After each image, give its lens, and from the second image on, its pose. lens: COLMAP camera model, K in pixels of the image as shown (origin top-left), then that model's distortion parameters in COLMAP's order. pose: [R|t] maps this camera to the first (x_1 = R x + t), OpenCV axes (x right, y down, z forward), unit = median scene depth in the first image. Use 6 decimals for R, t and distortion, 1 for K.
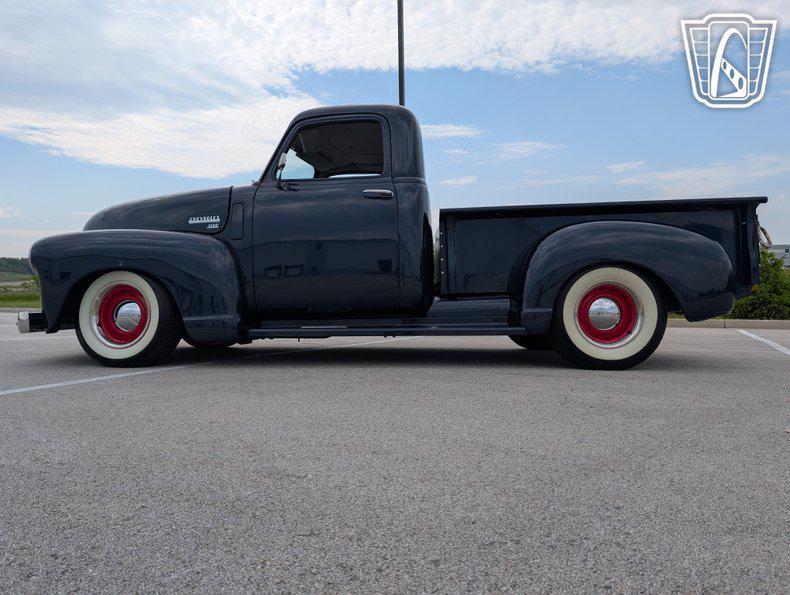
lens RADIAL K [[572.7, 0, 395.7], [0, 572.7, 295.1], [0, 0, 1]] dist [0.007791, -0.007444]
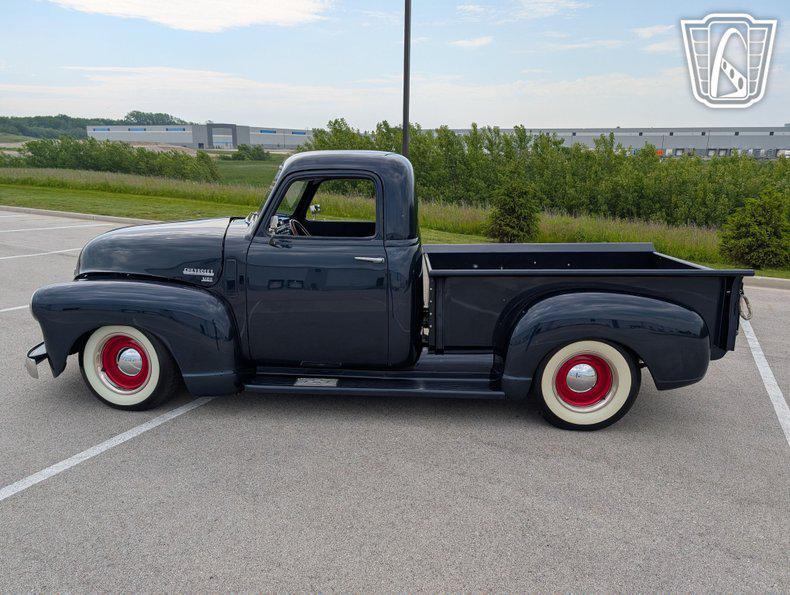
lens RADIAL K [[572.7, 0, 399.7], [0, 572.7, 296.0], [0, 0, 1]] dist [0.007791, -0.007444]
pose [[0.999519, 0.030594, 0.004987, 0.018315], [-0.030932, 0.973961, 0.224594, -0.330727], [0.002014, -0.224640, 0.974440, 0.003709]]
